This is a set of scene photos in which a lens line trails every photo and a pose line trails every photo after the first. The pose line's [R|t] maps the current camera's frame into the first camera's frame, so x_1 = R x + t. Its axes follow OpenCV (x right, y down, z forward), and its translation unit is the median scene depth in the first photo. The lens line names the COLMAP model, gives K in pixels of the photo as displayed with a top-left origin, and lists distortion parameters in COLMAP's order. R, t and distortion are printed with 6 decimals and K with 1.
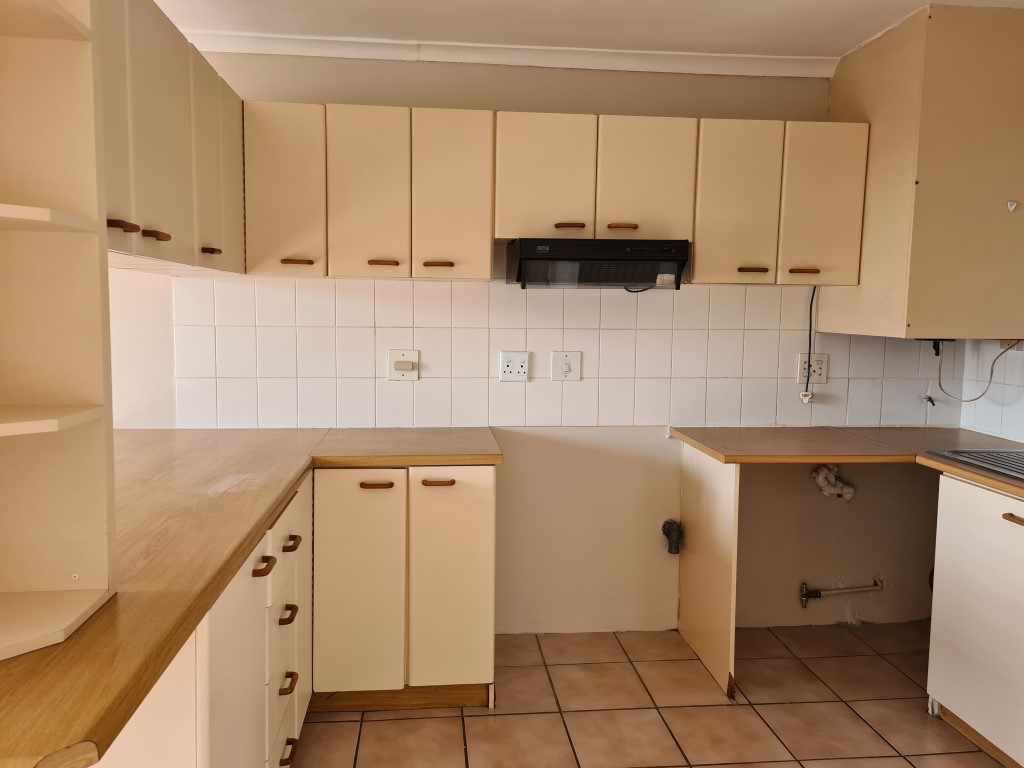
lens RADIAL K [[760.1, 0, 506.2], [0, 760.1, 372.4], [0, 0, 1]] dist [0.076773, -0.064926]
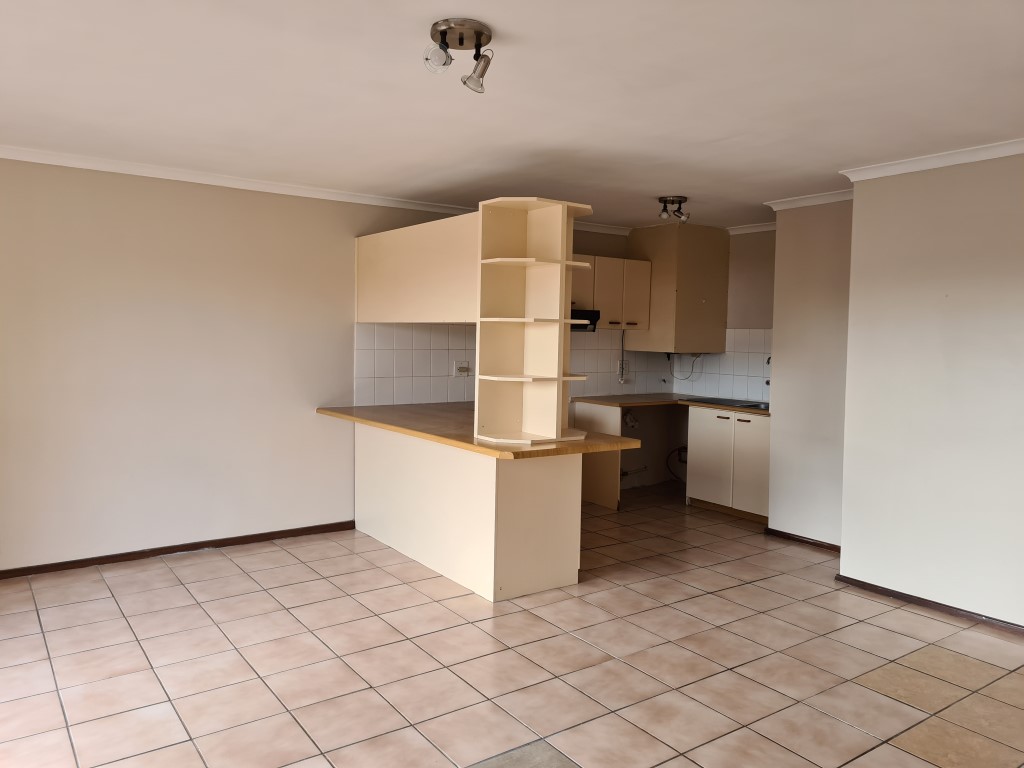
lens RADIAL K [[760.1, 0, 506.2], [0, 760.1, 372.4], [0, 0, 1]] dist [0.076773, -0.064926]
pose [[0.871449, -0.021267, 0.490025, -1.085157], [0.033158, 0.999328, -0.015595, 0.035901], [-0.489364, 0.029838, 0.871569, -0.813253]]
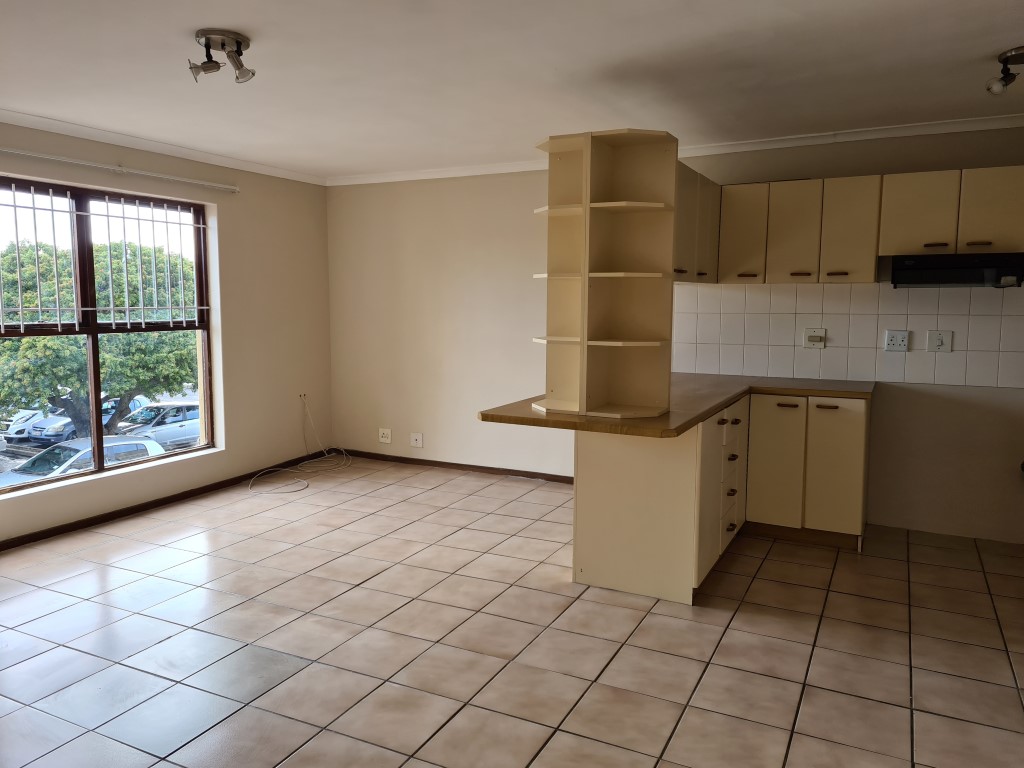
lens RADIAL K [[760.1, 0, 506.2], [0, 760.1, 372.4], [0, 0, 1]] dist [0.076773, -0.064926]
pose [[0.836990, 0.045800, -0.545299, 0.216132], [-0.038657, 0.998950, 0.024568, 0.050542], [0.545851, 0.000517, 0.837882, -0.718446]]
